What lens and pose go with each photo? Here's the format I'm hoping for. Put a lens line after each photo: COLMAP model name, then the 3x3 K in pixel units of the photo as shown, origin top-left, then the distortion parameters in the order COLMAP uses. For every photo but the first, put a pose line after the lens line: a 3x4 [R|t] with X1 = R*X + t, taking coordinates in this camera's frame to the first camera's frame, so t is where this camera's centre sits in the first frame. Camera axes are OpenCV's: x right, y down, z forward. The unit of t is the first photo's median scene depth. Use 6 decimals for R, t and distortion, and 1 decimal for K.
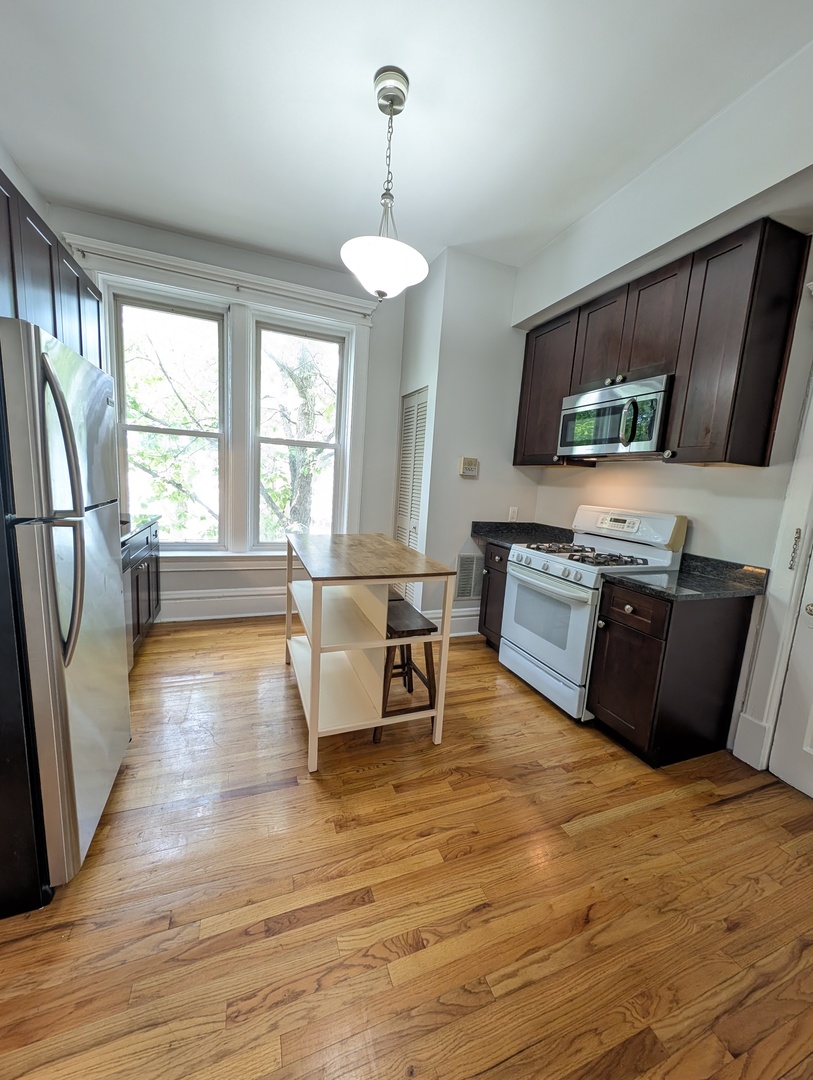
lens RADIAL K [[407.4, 0, 405.9], [0, 407.4, 539.8], [0, 0, 1]] dist [0.003870, -0.001494]
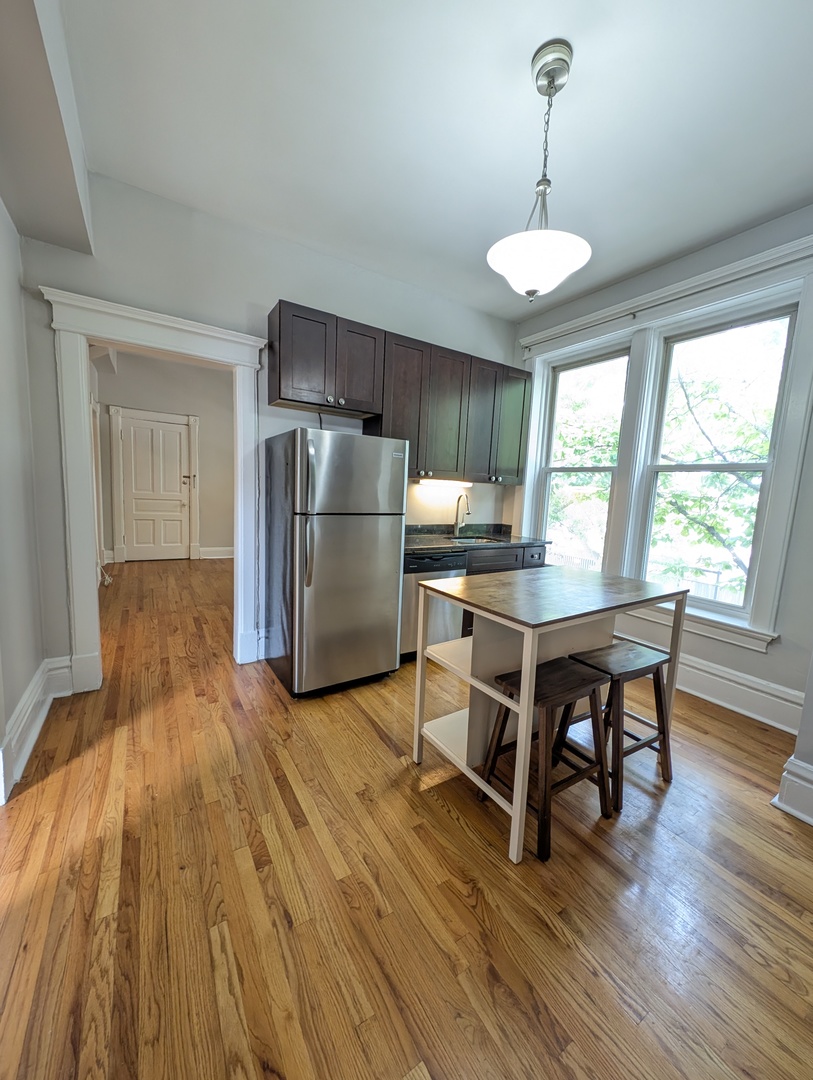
lens RADIAL K [[407.4, 0, 402.2], [0, 407.4, 539.6], [0, 0, 1]] dist [0.003870, -0.001494]
pose [[0.197280, 0.068223, -0.977970, 0.736843], [-0.184462, 0.982341, 0.031317, -0.043140], [0.962837, 0.174220, 0.206381, 0.591335]]
